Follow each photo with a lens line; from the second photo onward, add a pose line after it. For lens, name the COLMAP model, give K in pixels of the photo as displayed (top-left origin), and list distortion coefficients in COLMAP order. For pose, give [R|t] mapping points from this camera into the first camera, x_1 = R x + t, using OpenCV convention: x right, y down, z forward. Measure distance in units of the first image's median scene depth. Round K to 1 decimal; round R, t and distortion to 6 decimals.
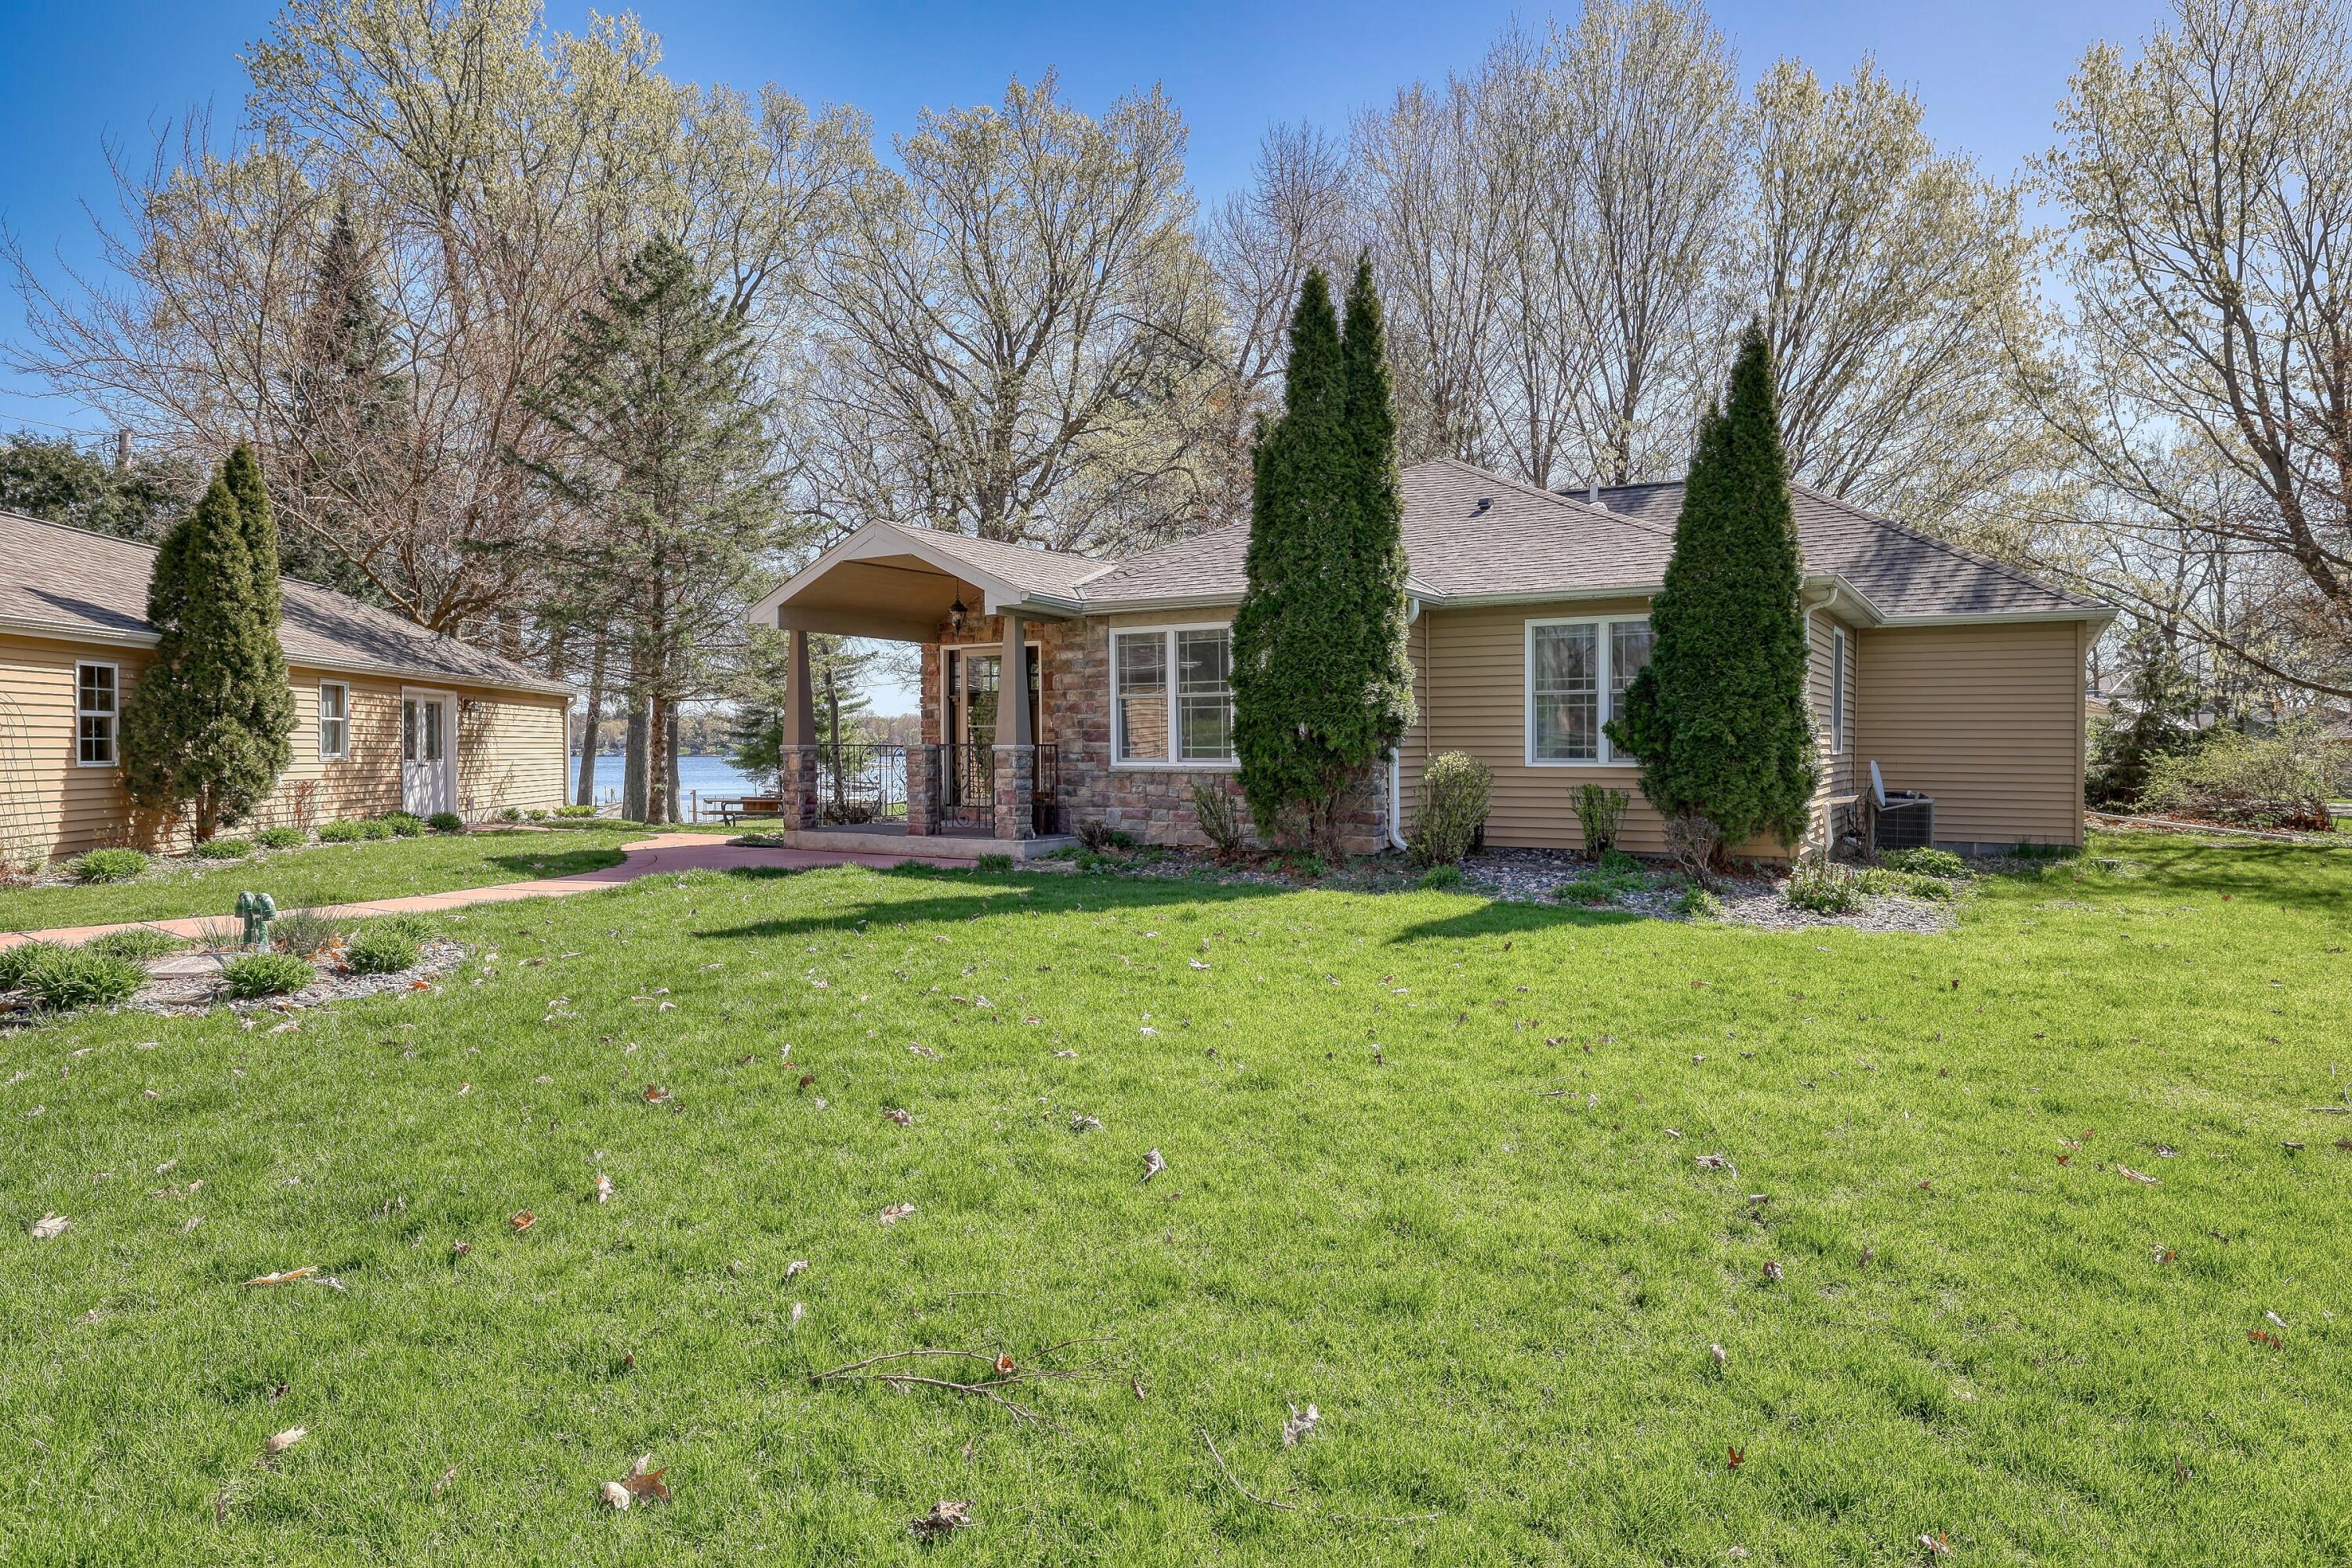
lens RADIAL K [[1279.6, 0, 1179.6], [0, 1279.6, 763.1], [0, 0, 1]] dist [0.000814, 0.000285]
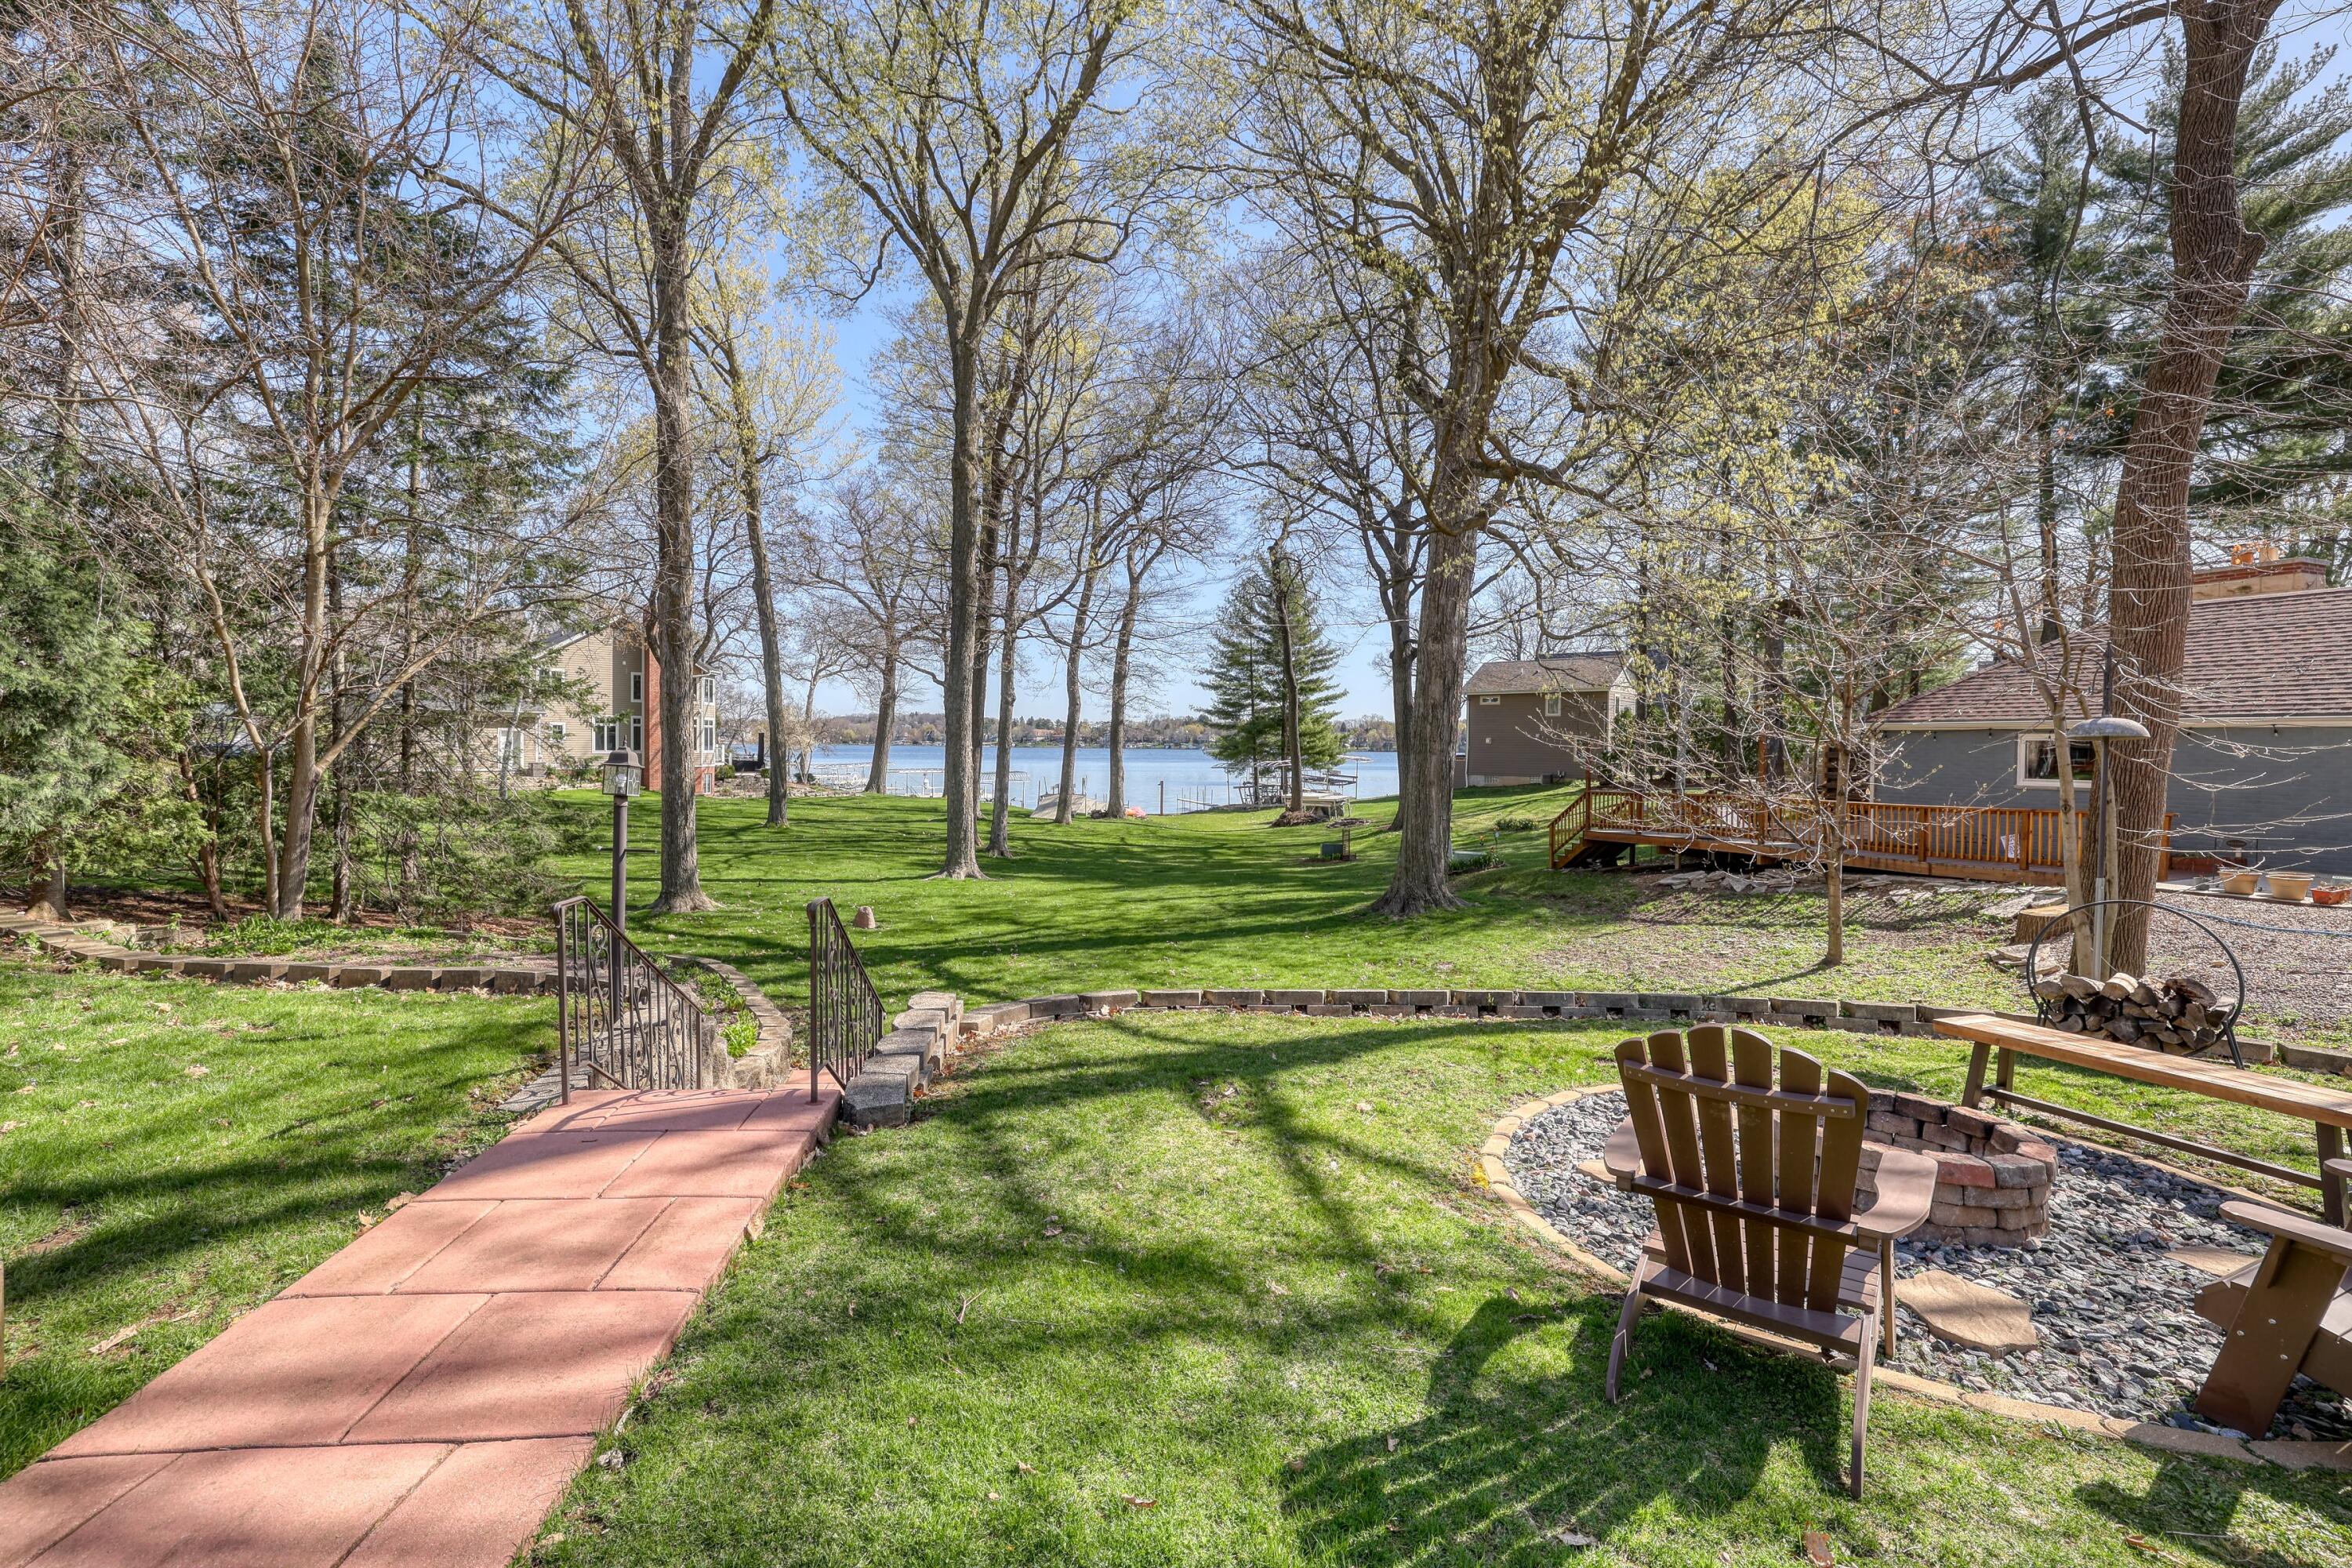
lens RADIAL K [[1001.2, 0, 1173.1], [0, 1001.2, 753.8], [0, 0, 1]] dist [-0.010177, 0.000948]
pose [[0.906295, 0.010169, -0.422523, -0.237725], [-0.011136, 0.999938, 0.000181, -0.002165], [0.422499, 0.004541, 0.906352, 1.689990]]
